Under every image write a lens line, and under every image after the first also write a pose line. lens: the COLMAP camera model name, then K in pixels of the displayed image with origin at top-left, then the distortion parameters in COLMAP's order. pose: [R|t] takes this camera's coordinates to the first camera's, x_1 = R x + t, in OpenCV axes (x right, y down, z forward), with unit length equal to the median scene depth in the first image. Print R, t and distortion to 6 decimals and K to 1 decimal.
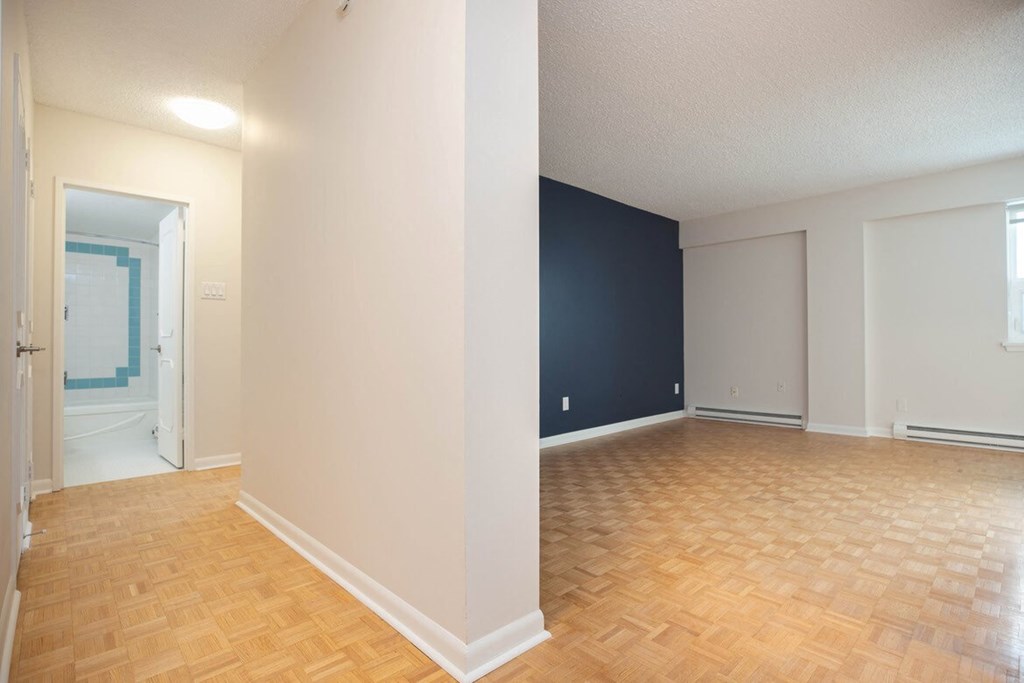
lens RADIAL K [[469.7, 0, 512.0], [0, 469.7, 341.5], [0, 0, 1]] dist [-0.043715, 0.013561]
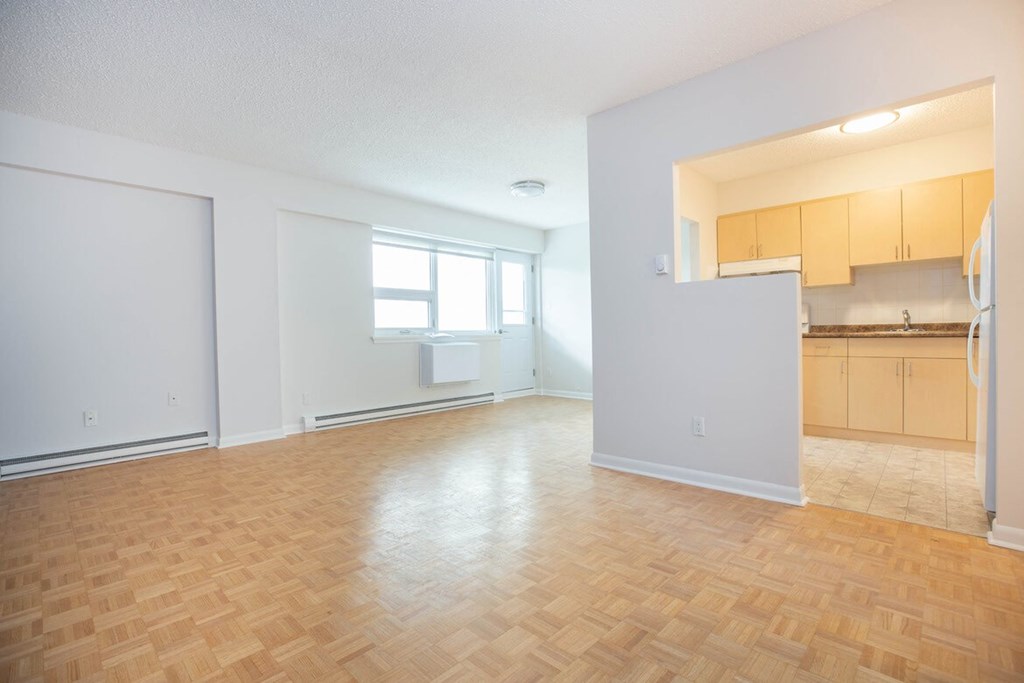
lens RADIAL K [[469.7, 0, 512.0], [0, 469.7, 341.5], [0, 0, 1]] dist [-0.043715, 0.013561]
pose [[-0.023583, -0.012506, 0.999644, -0.338926], [0.012664, 0.999838, 0.012807, 0.006930], [-0.999642, 0.012961, -0.023421, 0.971369]]
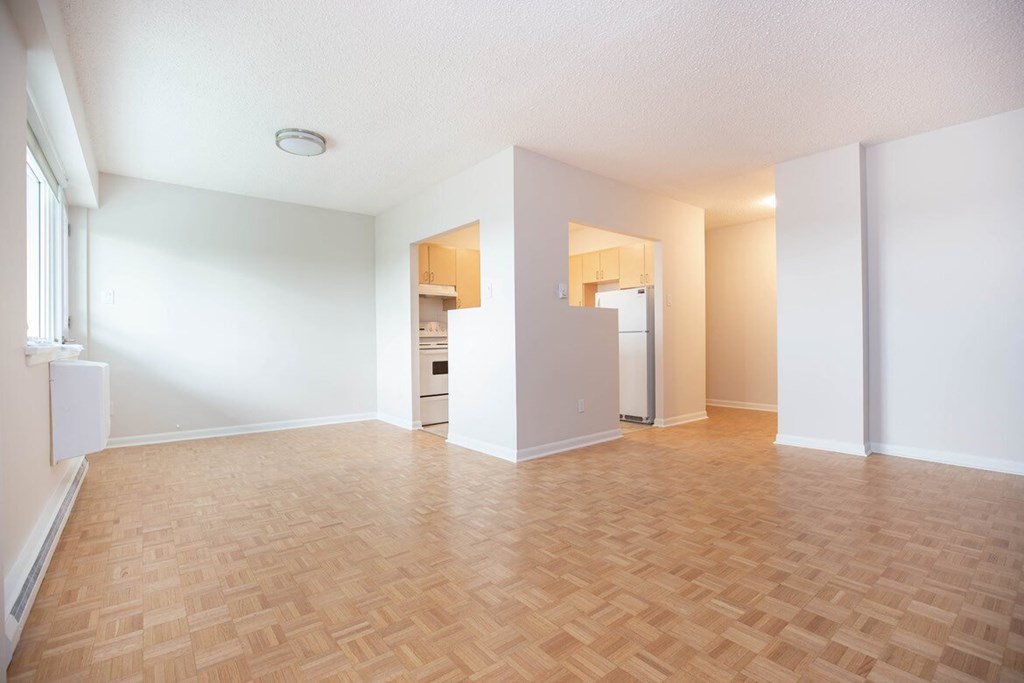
lens RADIAL K [[469.7, 0, 512.0], [0, 469.7, 341.5], [0, 0, 1]] dist [-0.043715, 0.013561]
pose [[-0.994886, 0.011987, 0.100291, 0.728123], [0.011849, 0.999928, -0.001965, 0.006238], [-0.100307, -0.000766, -0.994956, 2.043200]]
